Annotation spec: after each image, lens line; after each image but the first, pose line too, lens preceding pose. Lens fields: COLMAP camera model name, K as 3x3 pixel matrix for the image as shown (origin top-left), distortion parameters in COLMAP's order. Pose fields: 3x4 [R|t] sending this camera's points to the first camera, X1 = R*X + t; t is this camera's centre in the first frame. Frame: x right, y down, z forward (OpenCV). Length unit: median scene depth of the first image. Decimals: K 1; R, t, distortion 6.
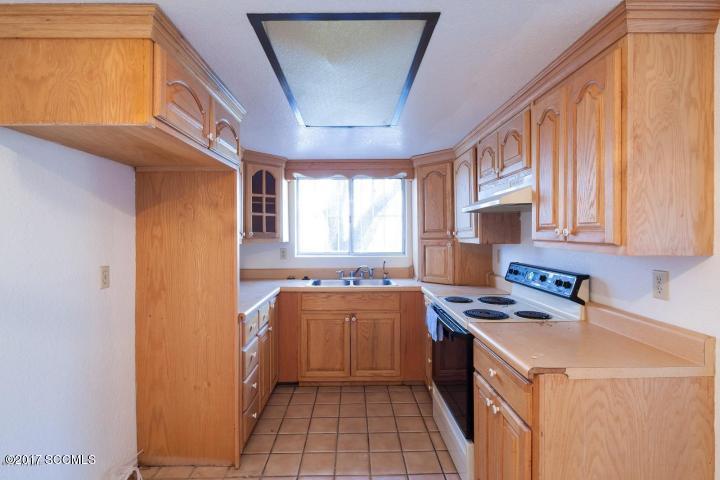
lens RADIAL K [[348.4, 0, 358.4], [0, 348.4, 236.0], [0, 0, 1]] dist [-0.000158, -0.002045]
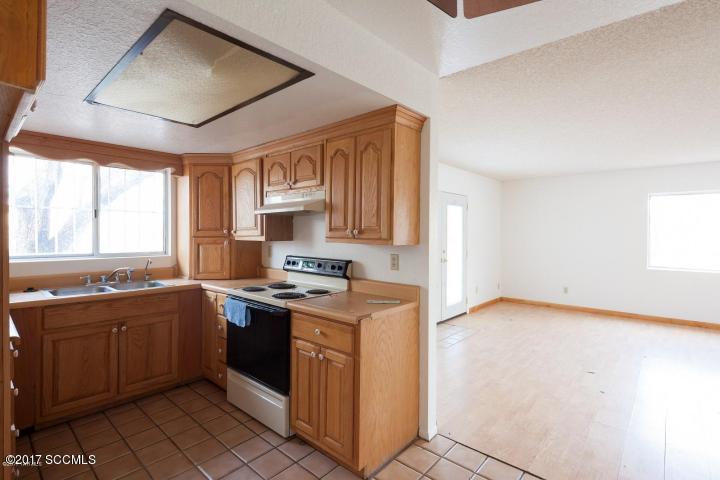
lens RADIAL K [[348.4, 0, 358.7], [0, 348.4, 238.5], [0, 0, 1]] dist [-0.000158, -0.002045]
pose [[0.669081, -0.003859, 0.743179, -0.286474], [-0.003715, 0.999957, 0.008538, 0.002181], [-0.743180, -0.008474, 0.669038, -0.028970]]
